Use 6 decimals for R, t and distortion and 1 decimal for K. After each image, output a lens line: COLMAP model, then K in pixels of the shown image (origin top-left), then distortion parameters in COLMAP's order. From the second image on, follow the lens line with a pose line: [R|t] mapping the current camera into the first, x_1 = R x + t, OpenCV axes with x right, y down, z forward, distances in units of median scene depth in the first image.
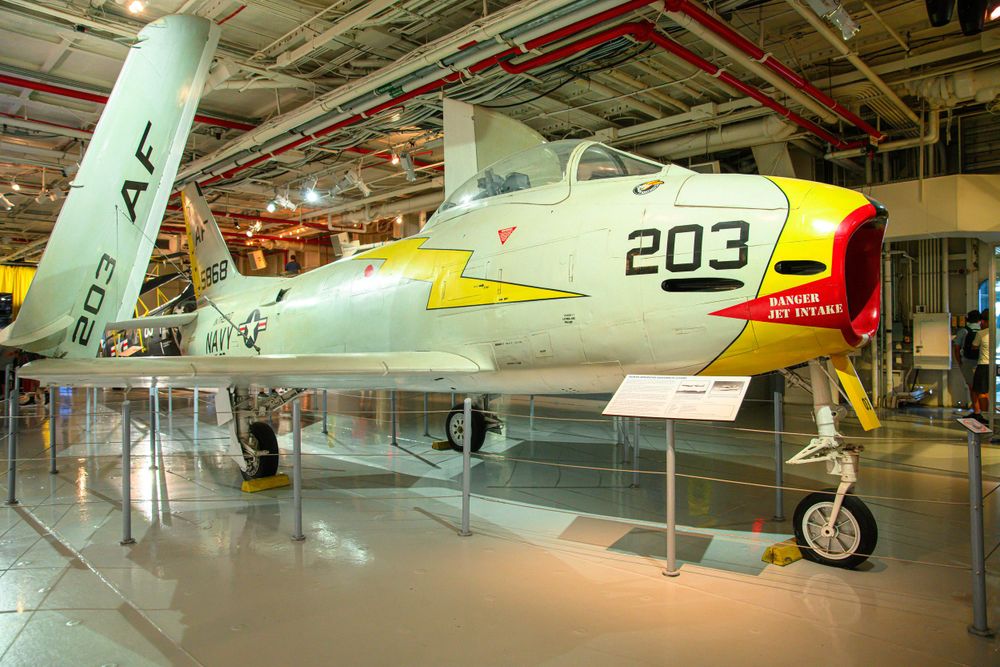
lens RADIAL K [[734.3, 0, 501.7], [0, 734.3, 330.3], [0, 0, 1]] dist [-0.059811, 0.015001]
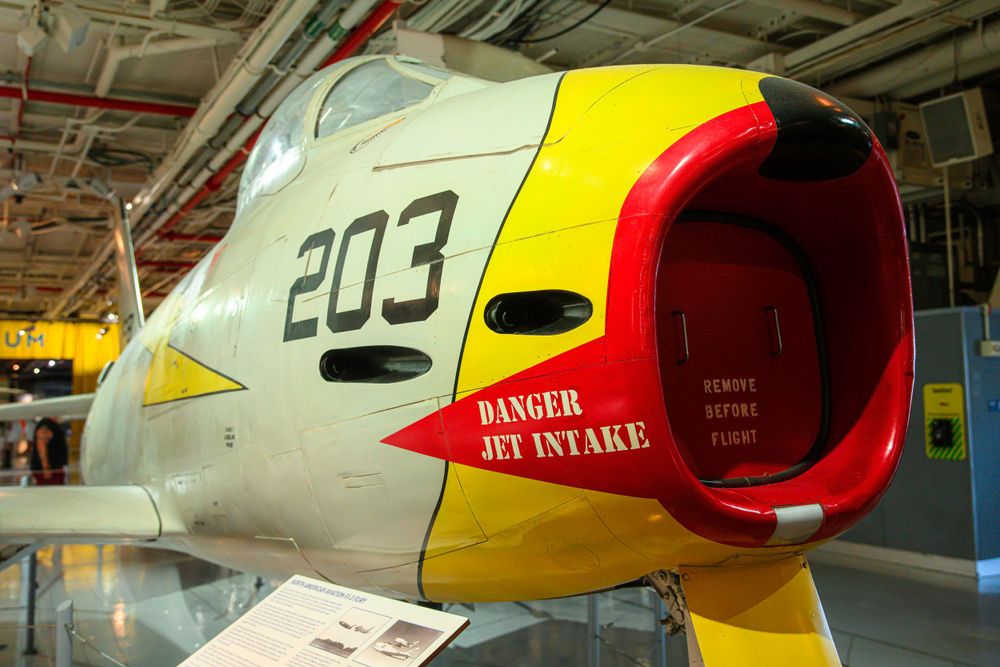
lens RADIAL K [[1009.5, 0, 502.0], [0, 1009.5, 338.7], [0, 0, 1]] dist [0.034915, 0.000000]
pose [[0.953746, -0.034254, -0.298655, 0.373239], [0.020135, 0.998535, -0.050228, -0.035457], [0.299938, 0.041891, 0.953038, 0.380969]]
